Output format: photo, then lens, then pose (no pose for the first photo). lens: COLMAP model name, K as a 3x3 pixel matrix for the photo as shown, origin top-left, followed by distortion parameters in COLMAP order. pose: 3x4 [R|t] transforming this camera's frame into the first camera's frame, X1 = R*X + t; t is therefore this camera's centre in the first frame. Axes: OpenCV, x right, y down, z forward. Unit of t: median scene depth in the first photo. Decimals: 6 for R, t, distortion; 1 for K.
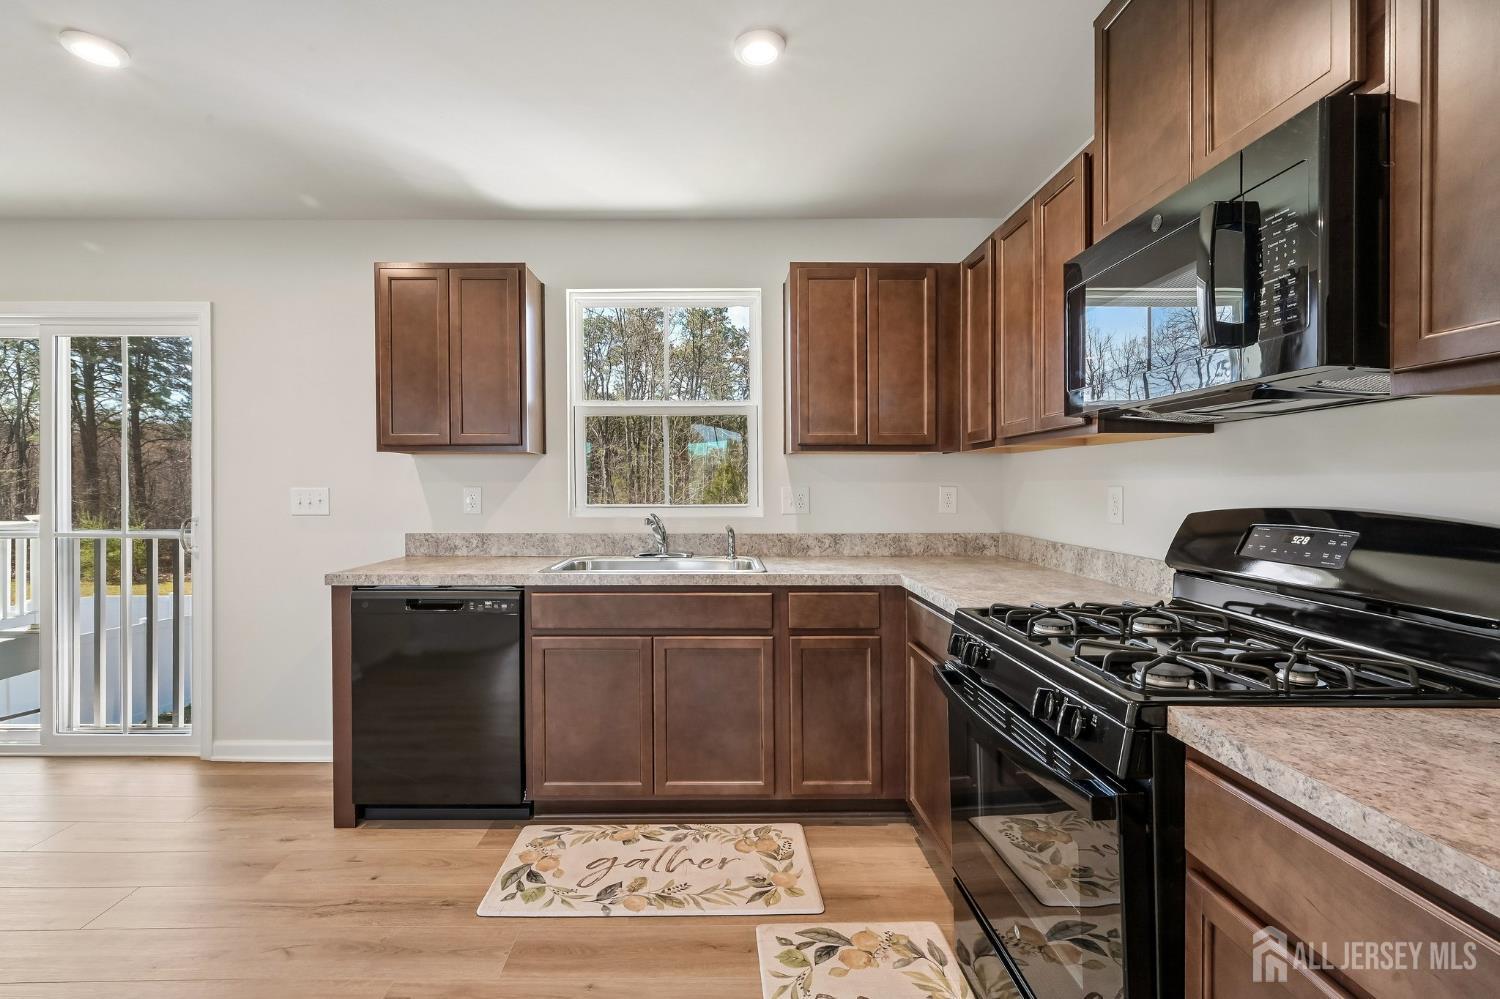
lens RADIAL K [[679.4, 0, 724.6], [0, 679.4, 498.6], [0, 0, 1]] dist [-0.001582, -0.000003]
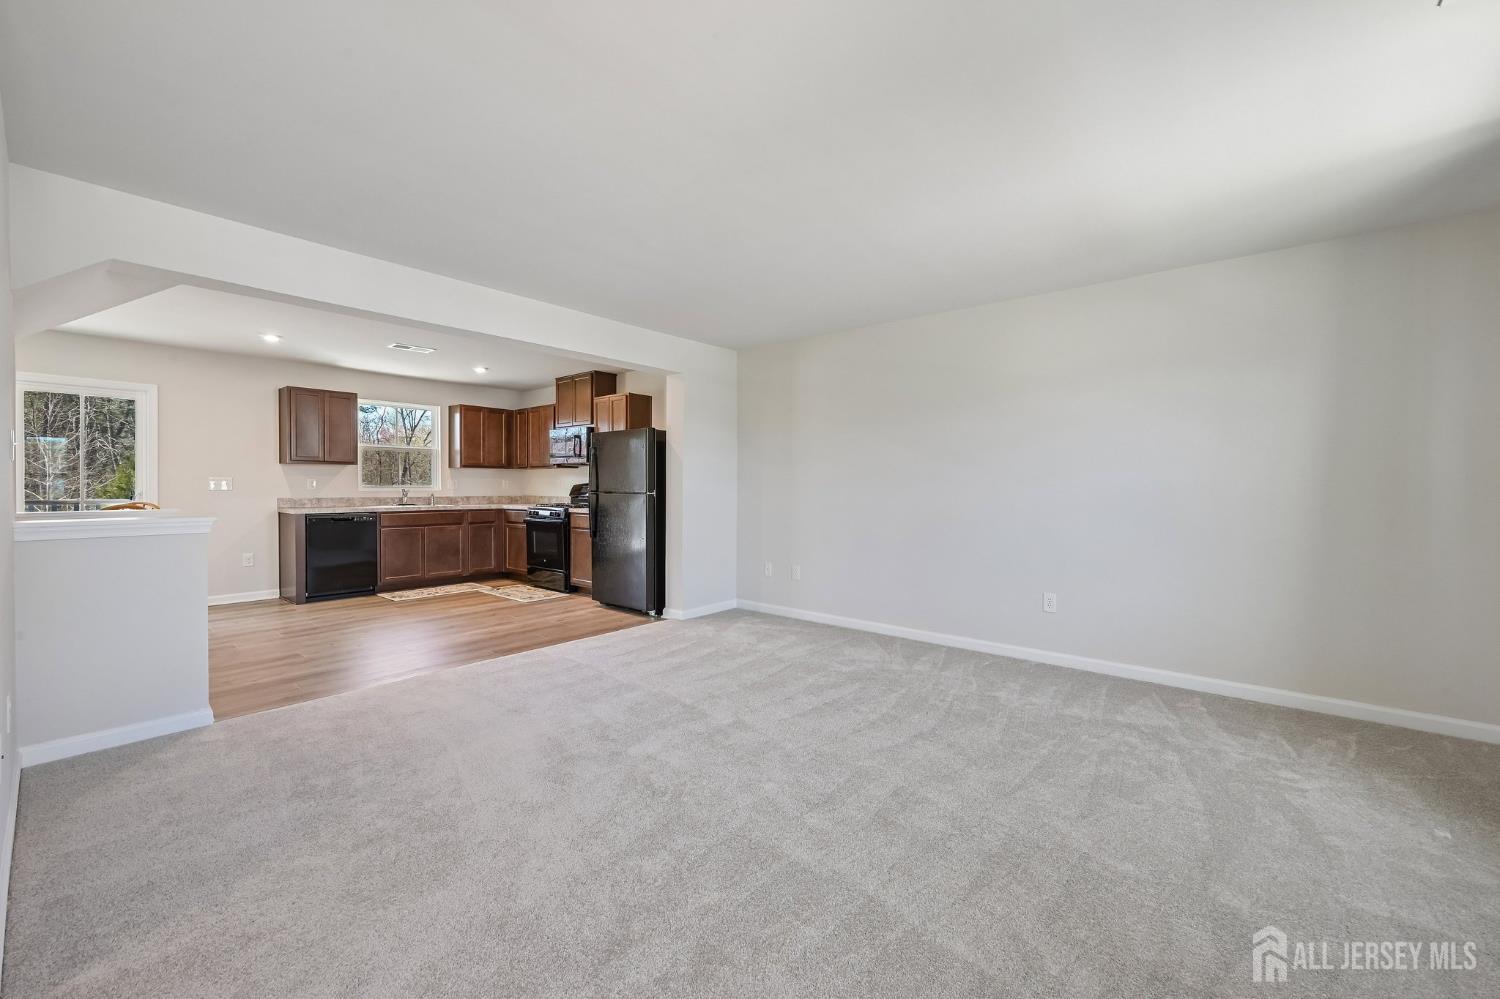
lens RADIAL K [[598.1, 0, 748.4], [0, 598.1, 489.8], [0, 0, 1]] dist [0.000787, 0.000752]
pose [[0.652956, -0.001238, 0.757395, -1.173402], [0.009172, 0.999938, -0.006272, 0.062747], [-0.757340, 0.011042, 0.652927, -1.845263]]
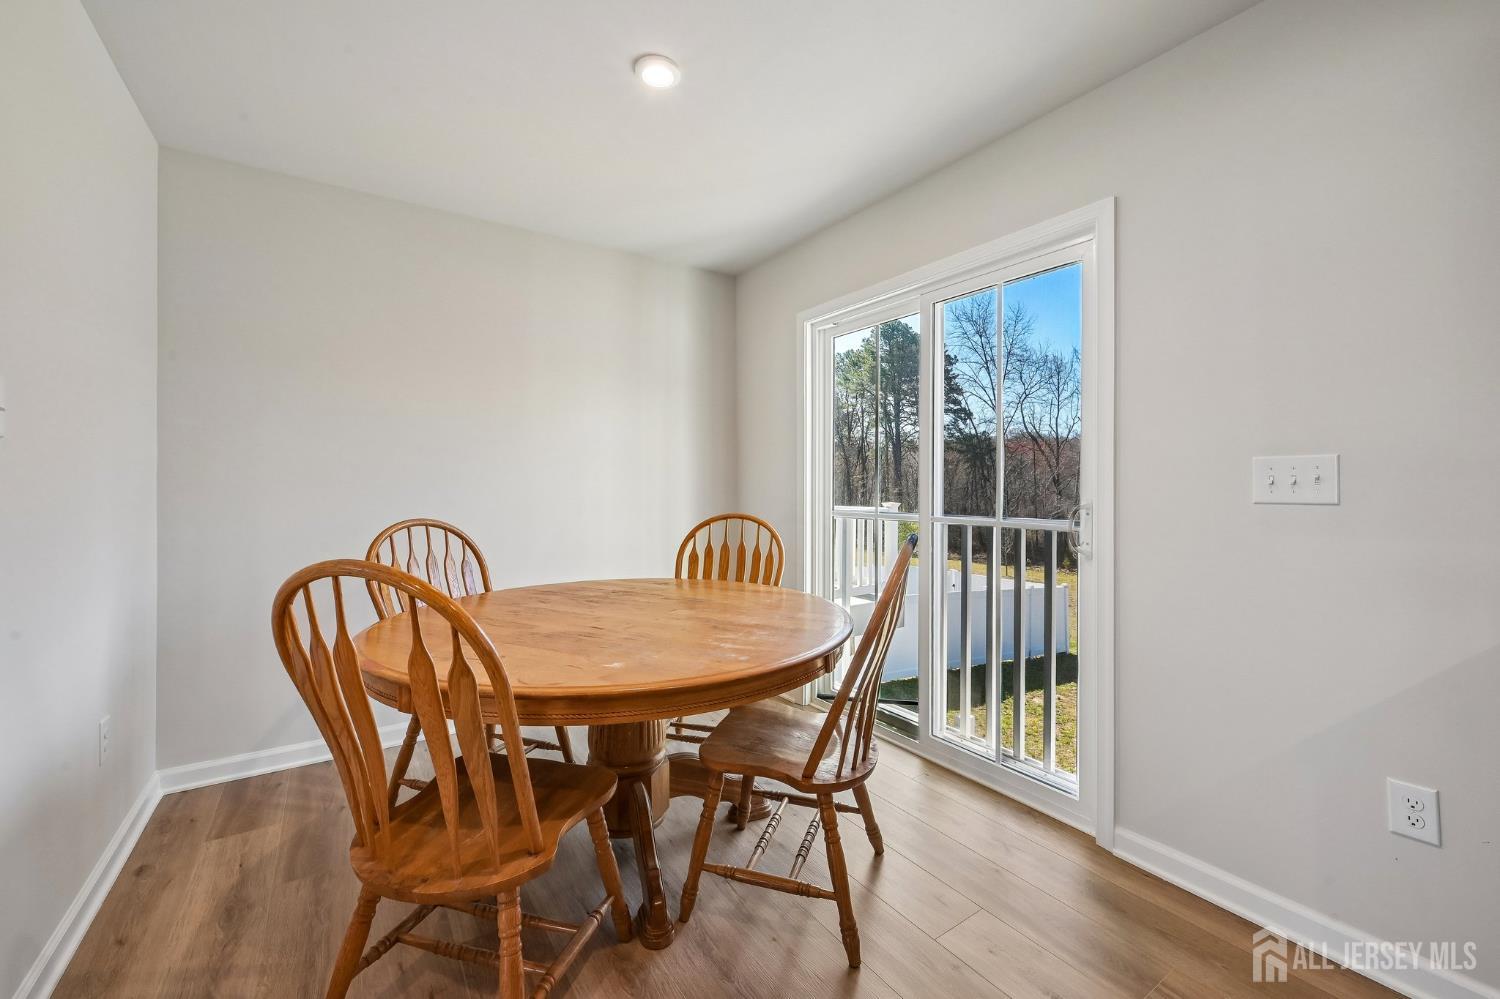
lens RADIAL K [[598.1, 0, 735.9], [0, 598.1, 472.1], [0, 0, 1]] dist [0.000787, 0.000752]
pose [[0.532703, -0.023013, -0.845989, -0.534482], [-0.013578, 0.999269, -0.035733, 0.026836], [0.846193, 0.030522, 0.532001, 0.410958]]
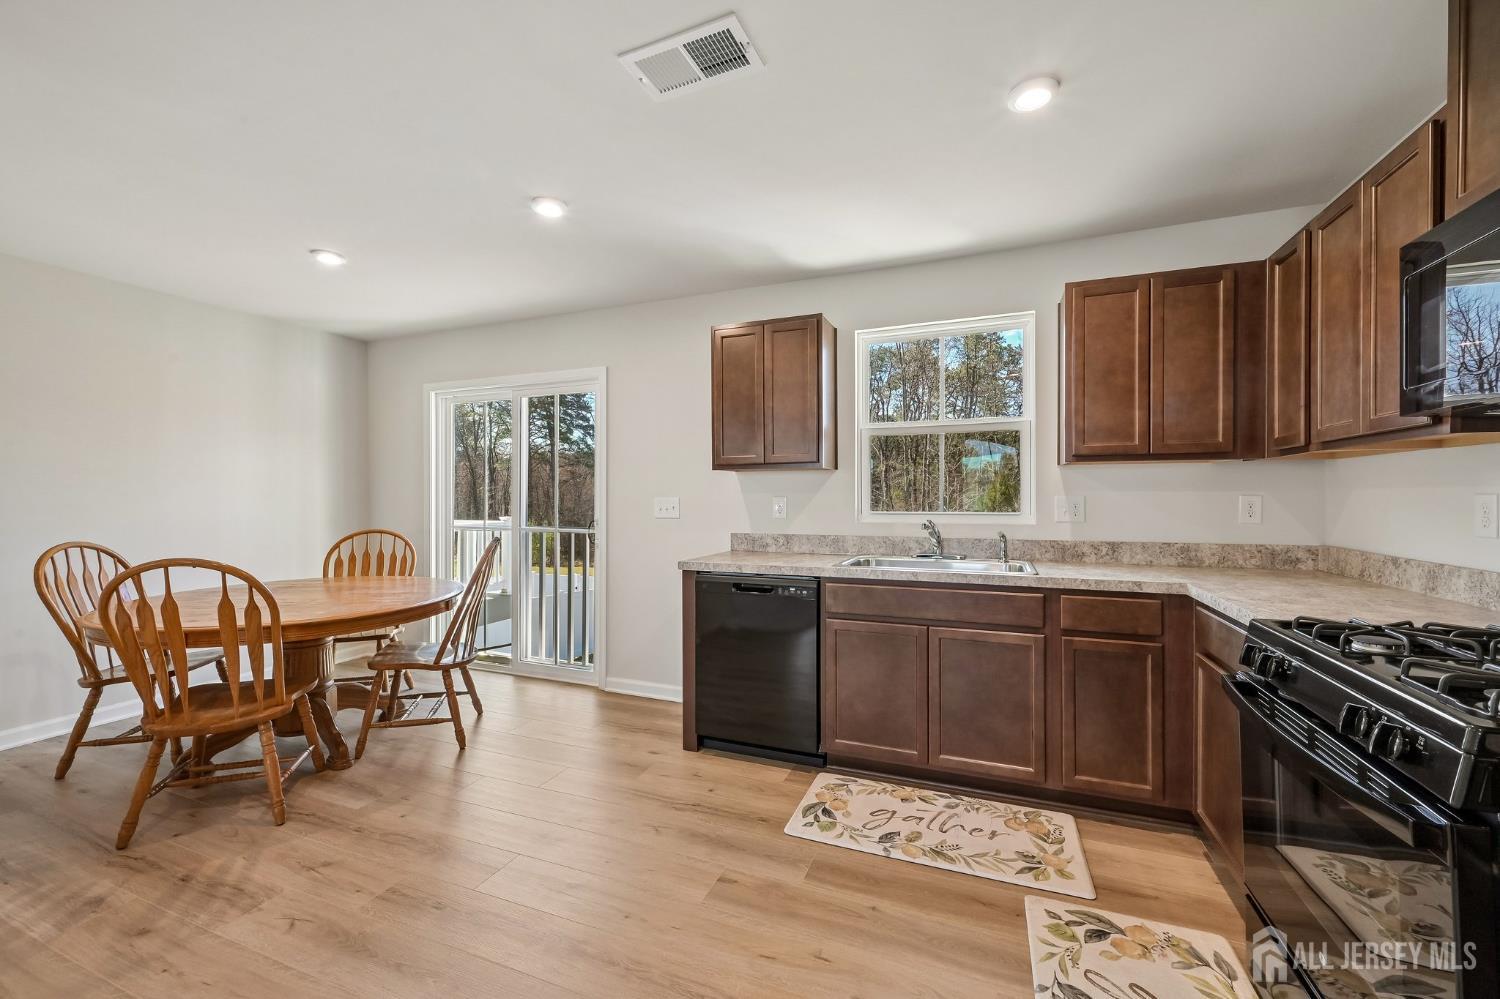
lens RADIAL K [[598.1, 0, 756.2], [0, 598.1, 509.7], [0, 0, 1]] dist [0.000787, 0.000752]
pose [[0.926690, 0.005820, -0.375781, 0.003216], [-0.005131, 0.999983, 0.002833, 0.004137], [0.375791, -0.000697, 0.926704, -0.045860]]
